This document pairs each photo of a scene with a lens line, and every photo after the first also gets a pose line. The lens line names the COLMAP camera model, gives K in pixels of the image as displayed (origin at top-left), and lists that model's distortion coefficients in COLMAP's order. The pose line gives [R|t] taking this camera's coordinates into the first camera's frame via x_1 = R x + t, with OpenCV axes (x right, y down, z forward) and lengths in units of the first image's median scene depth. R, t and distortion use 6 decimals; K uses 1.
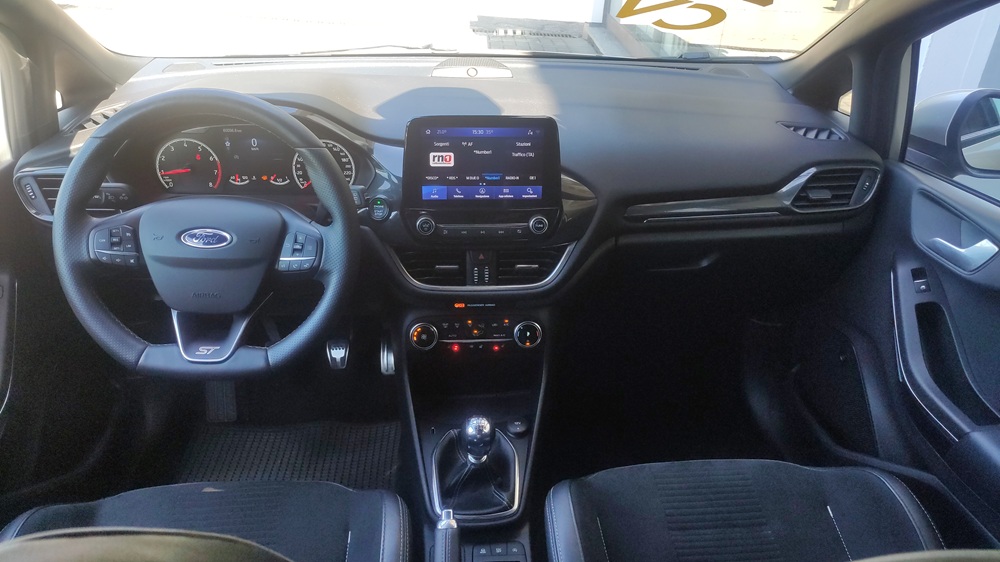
lens RADIAL K [[763.4, 0, 515.0], [0, 763.4, 283.3], [0, 0, 1]] dist [0.041472, -0.007334]
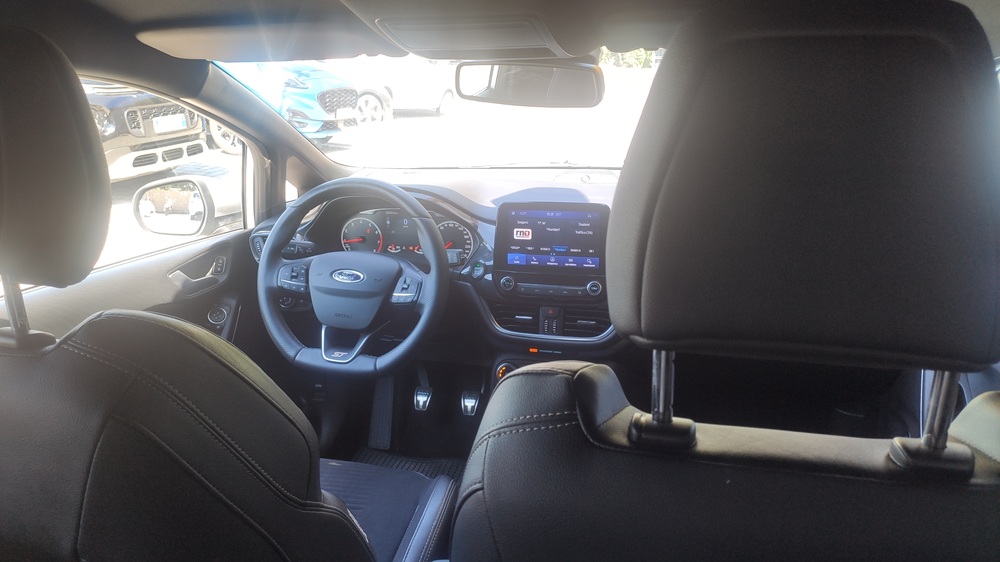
lens RADIAL K [[763.4, 0, 515.0], [0, 763.4, 283.3], [0, 0, 1]] dist [0.041472, -0.007334]
pose [[0.948725, 0.052673, -0.311683, 0.303587], [-0.104801, 0.982663, -0.152936, 0.123743], [0.298224, 0.177759, 0.937797, -0.226161]]
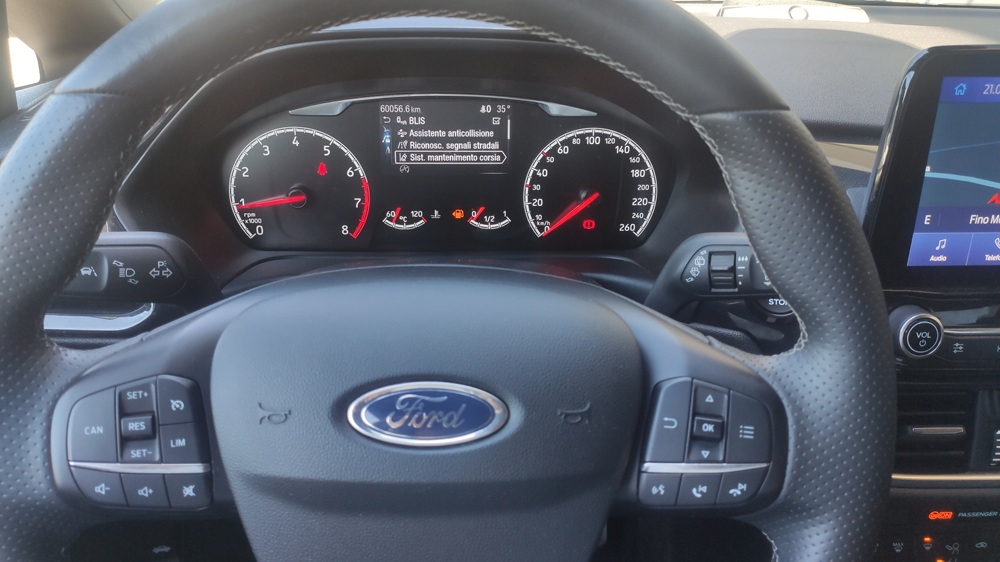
lens RADIAL K [[763.4, 0, 515.0], [0, 763.4, 283.3], [0, 0, 1]] dist [0.041472, -0.007334]
pose [[0.999819, -0.003243, -0.018769, -0.314528], [0.002490, 0.999197, -0.039984, -0.085963], [0.018884, 0.039930, 0.999024, 0.603495]]
